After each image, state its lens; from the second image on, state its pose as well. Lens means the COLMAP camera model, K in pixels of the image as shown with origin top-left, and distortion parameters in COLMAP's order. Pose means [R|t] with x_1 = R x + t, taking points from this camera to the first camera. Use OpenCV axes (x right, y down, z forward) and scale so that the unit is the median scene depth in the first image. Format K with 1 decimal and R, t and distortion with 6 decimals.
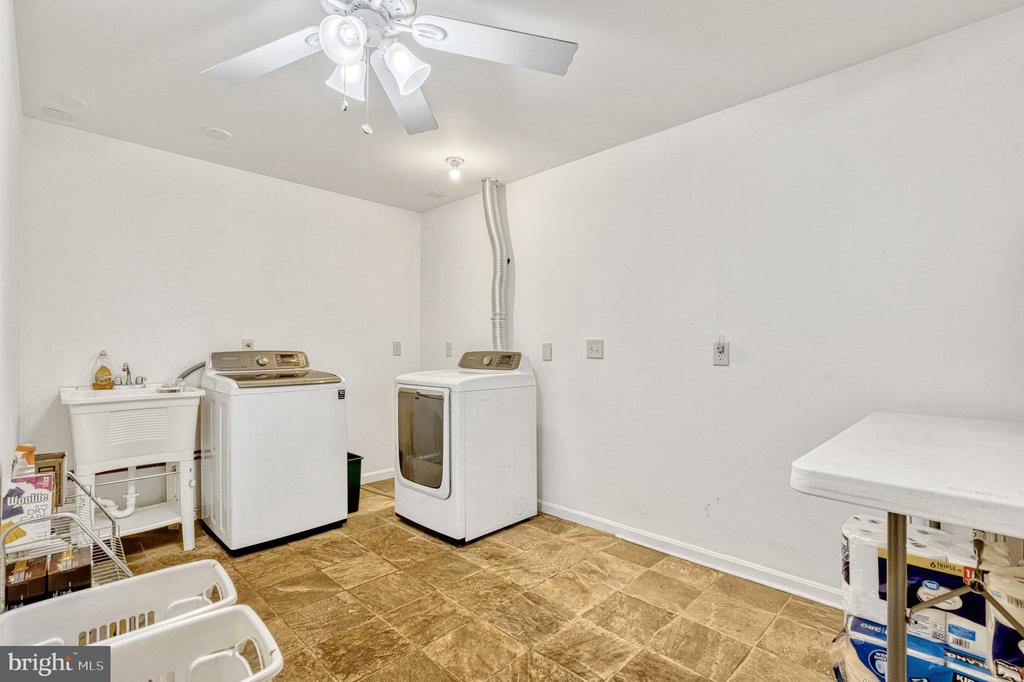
lens RADIAL K [[475.5, 0, 516.0], [0, 475.5, 338.6], [0, 0, 1]] dist [-0.021427, 0.008754]
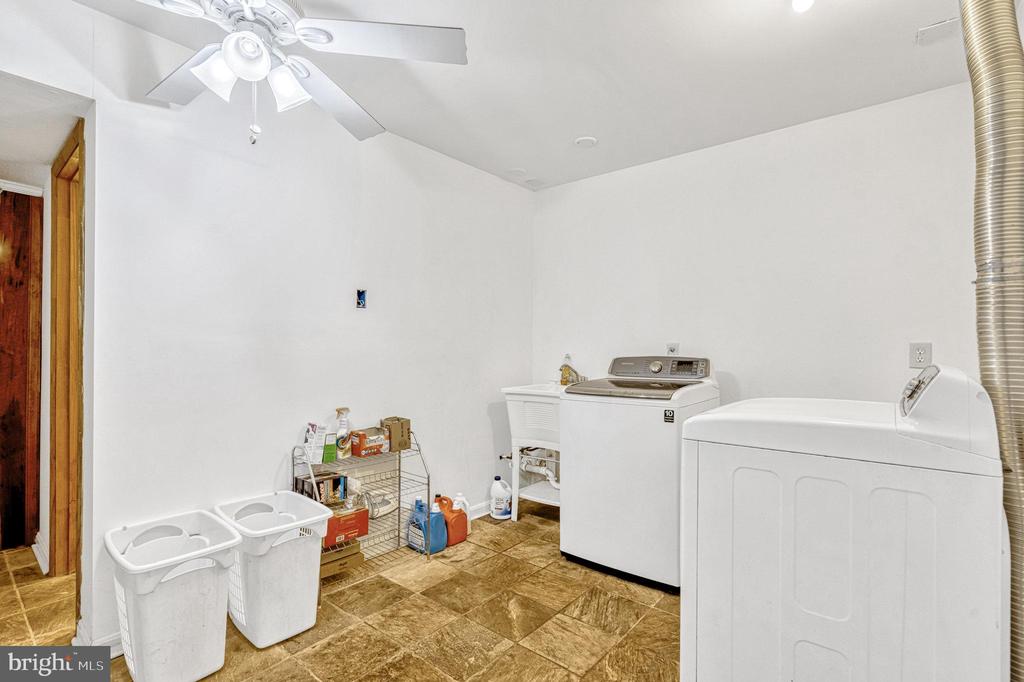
lens RADIAL K [[475.2, 0, 512.7], [0, 475.2, 350.2], [0, 0, 1]] dist [-0.019914, 0.008363]
pose [[0.084078, 0.001150, -0.996459, 0.361810], [0.004538, 0.999989, 0.001537, 0.014261], [0.996449, -0.004651, 0.084071, 0.723823]]
